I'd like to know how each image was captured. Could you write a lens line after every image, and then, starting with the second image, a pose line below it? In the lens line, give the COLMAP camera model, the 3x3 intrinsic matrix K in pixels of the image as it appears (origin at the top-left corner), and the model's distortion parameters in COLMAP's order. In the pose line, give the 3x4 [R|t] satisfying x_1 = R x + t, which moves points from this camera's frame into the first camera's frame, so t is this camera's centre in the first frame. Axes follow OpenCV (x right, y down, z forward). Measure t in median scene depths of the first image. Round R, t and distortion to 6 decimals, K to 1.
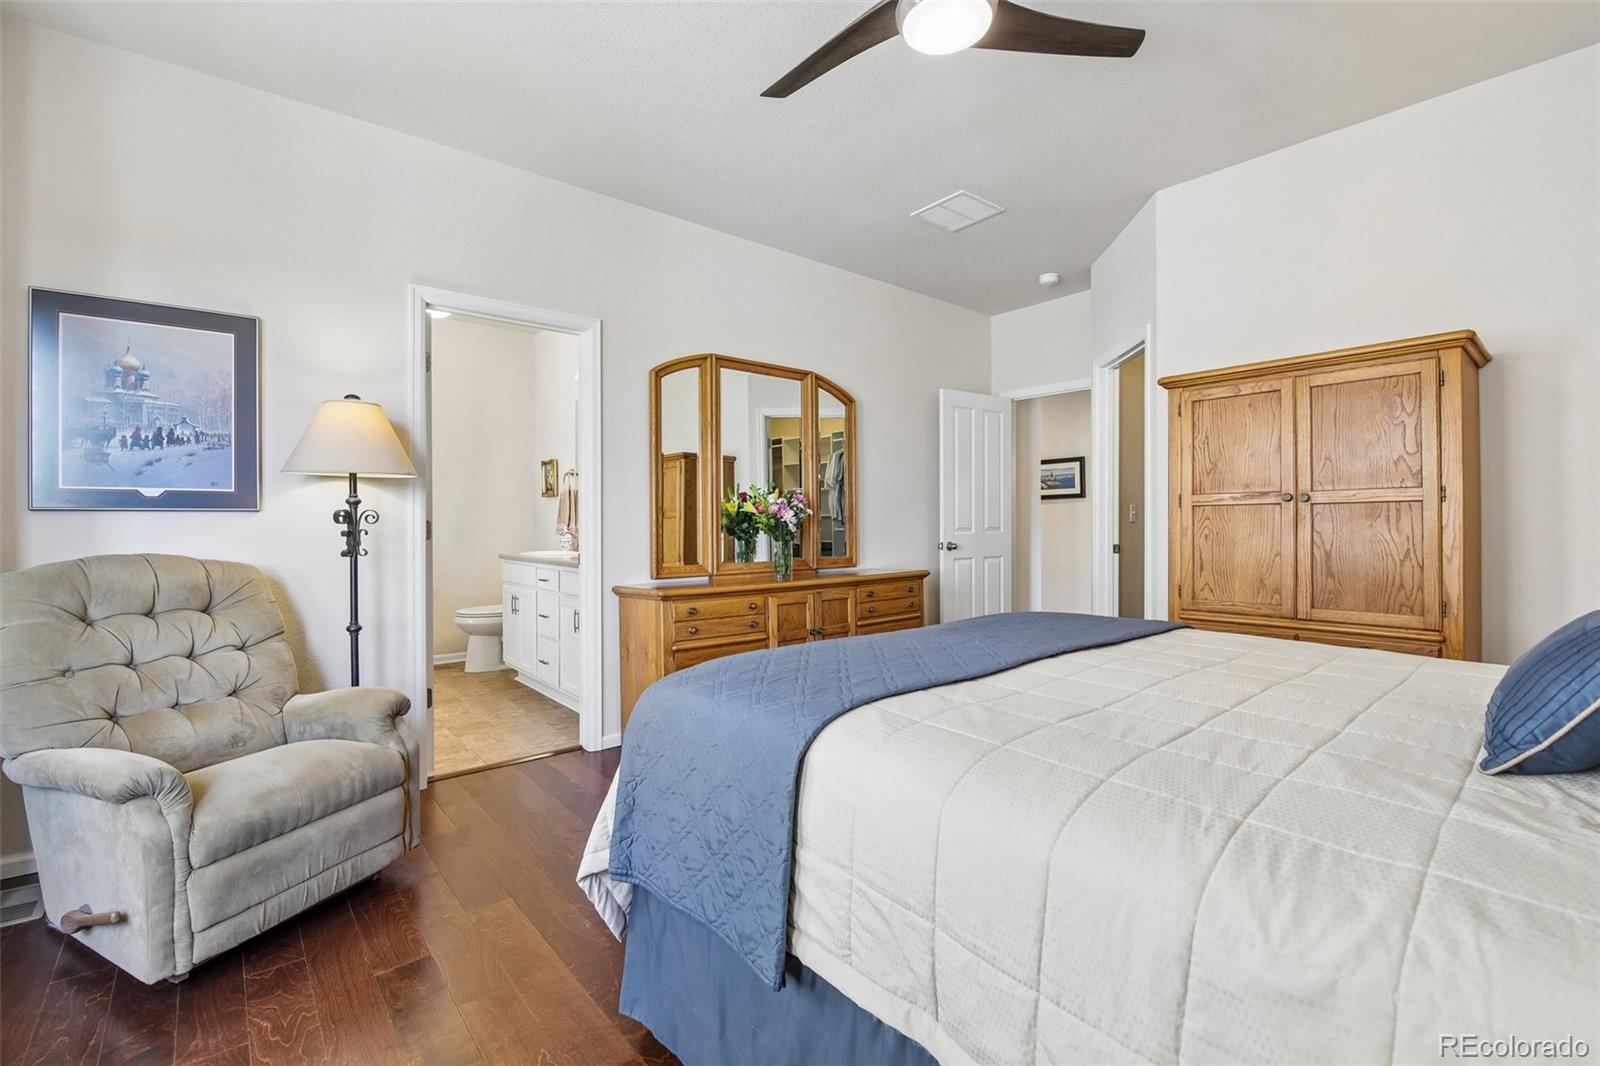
lens RADIAL K [[685.9, 0, 797.9], [0, 685.9, 523.5], [0, 0, 1]] dist [-0.003408, -0.004098]
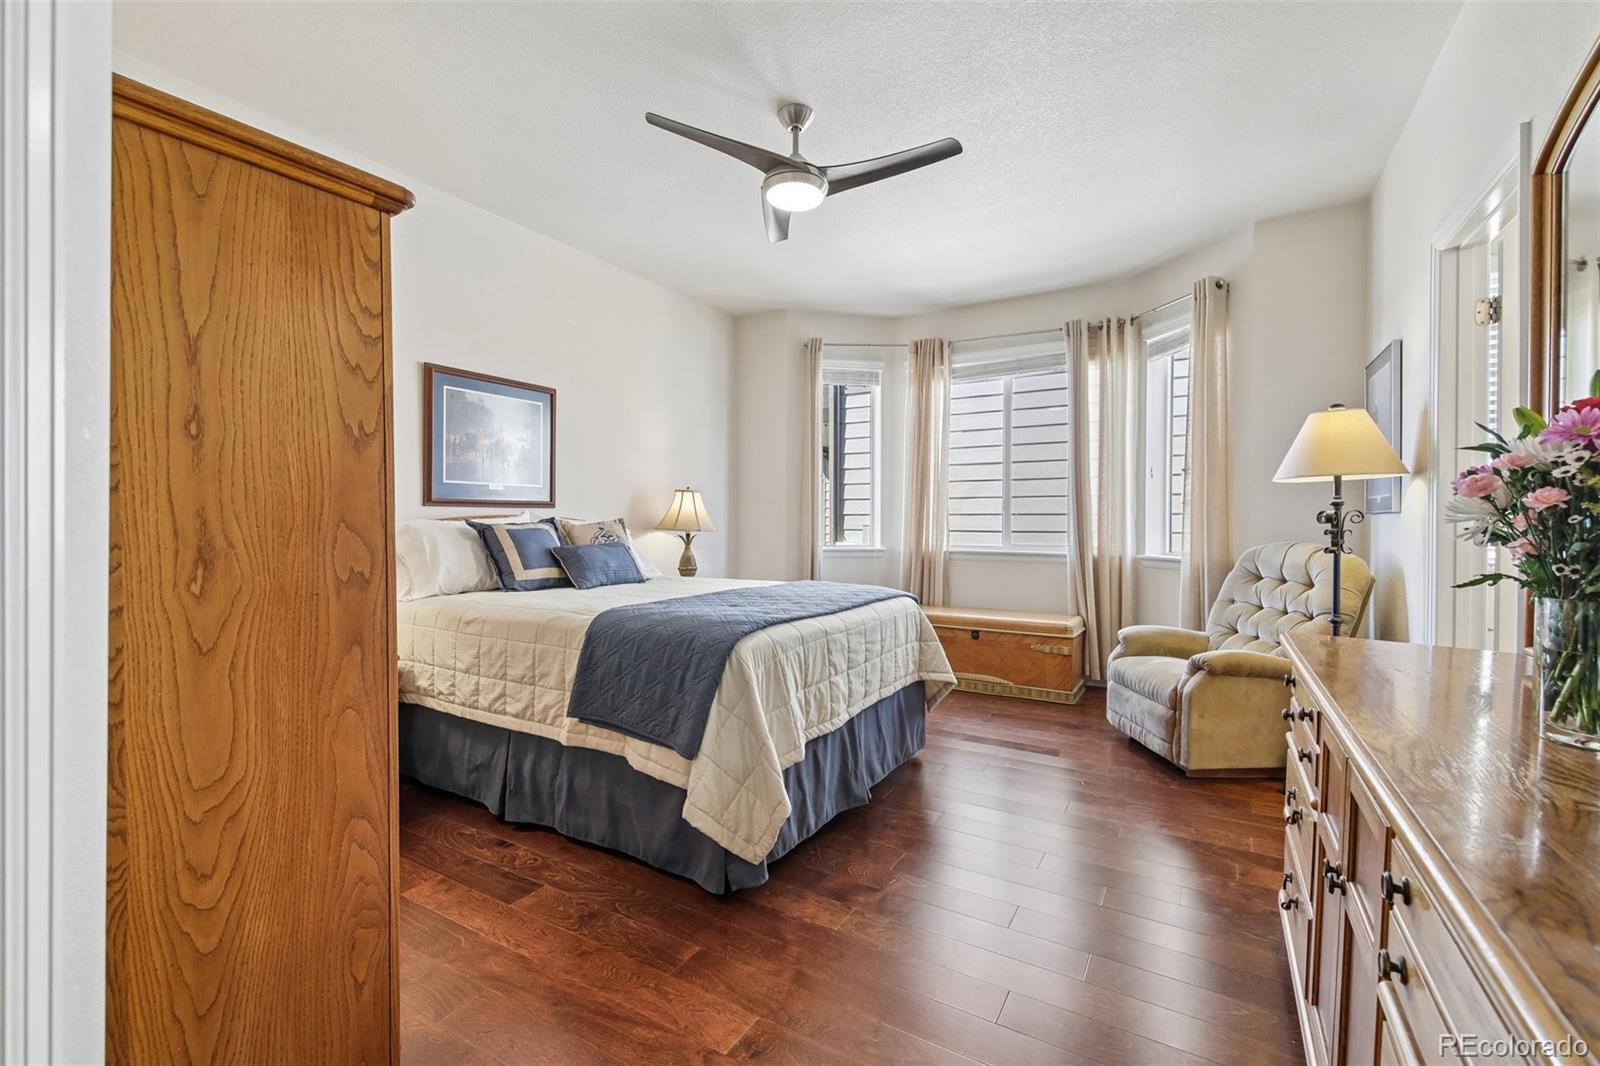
lens RADIAL K [[685.9, 0, 806.6], [0, 685.9, 534.7], [0, 0, 1]] dist [-0.003408, -0.004098]
pose [[-0.929941, 0.006979, -0.367643, 0.461678], [-0.001352, 0.999748, 0.022398, -0.004581], [0.367707, 0.021326, -0.929697, 1.477603]]
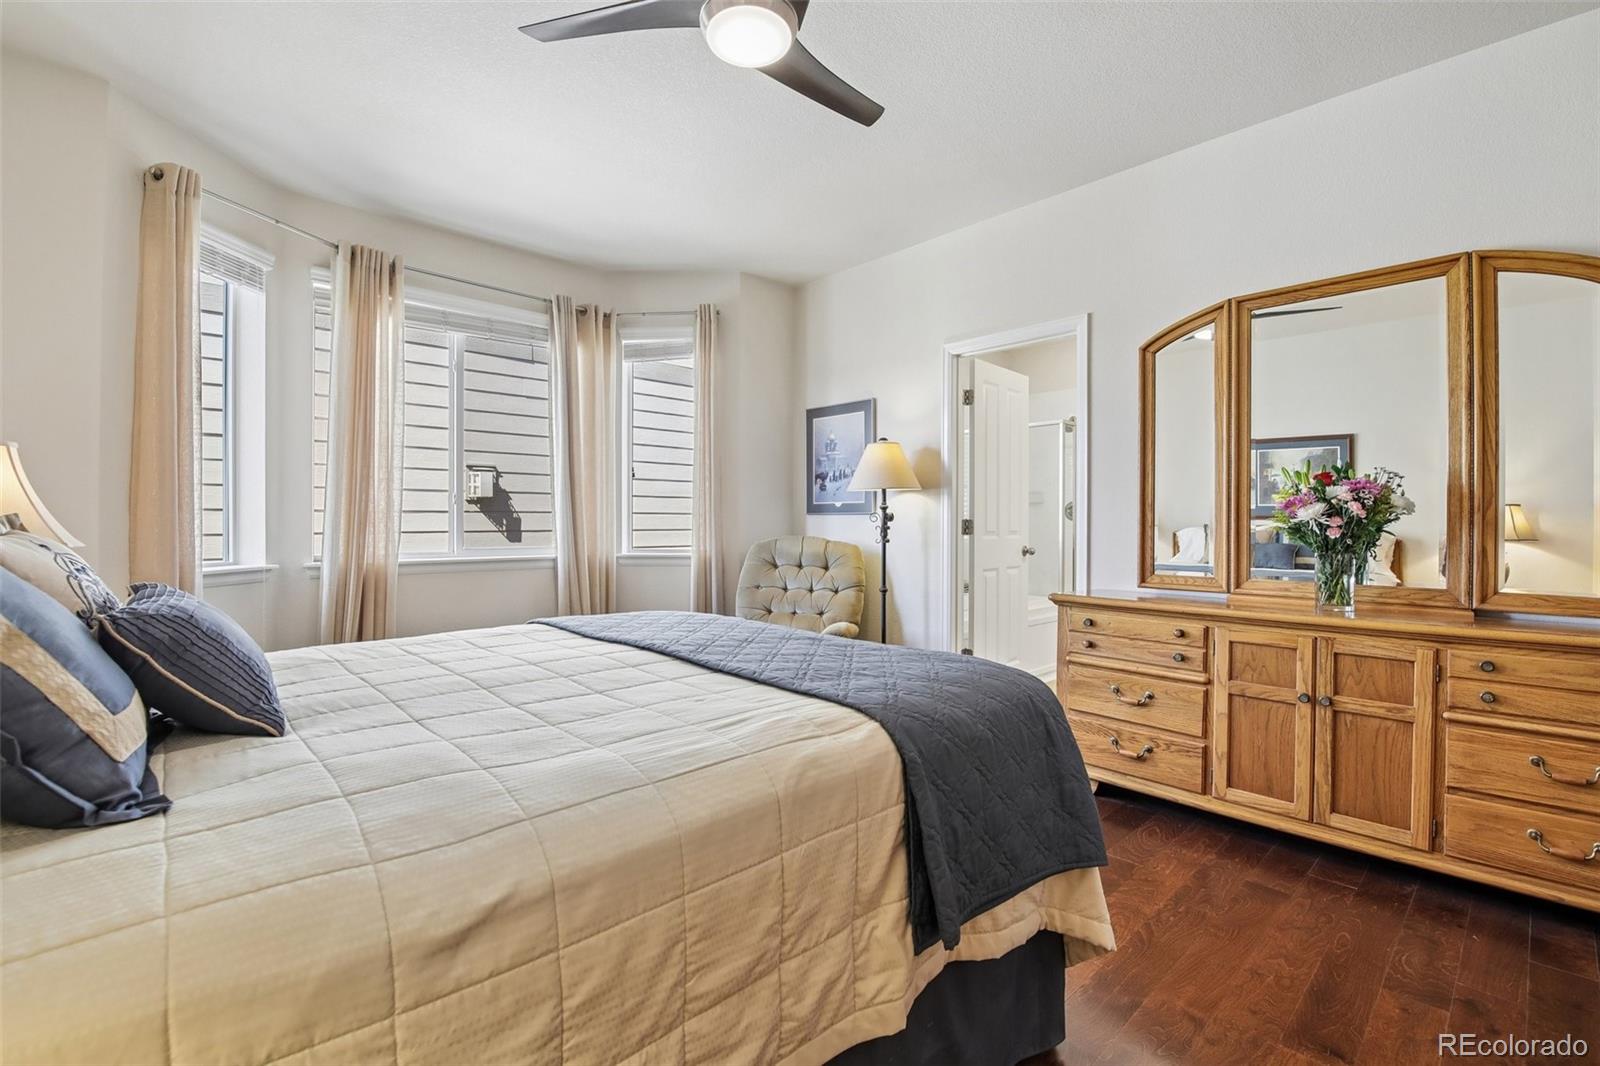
lens RADIAL K [[685.9, 0, 801.7], [0, 685.9, 523.6], [0, 0, 1]] dist [-0.003408, -0.004098]
pose [[0.081621, 0.007358, -0.996636, 0.759952], [-0.004439, 0.999966, 0.007019, -0.004976], [0.996654, 0.003852, 0.081651, 0.606475]]
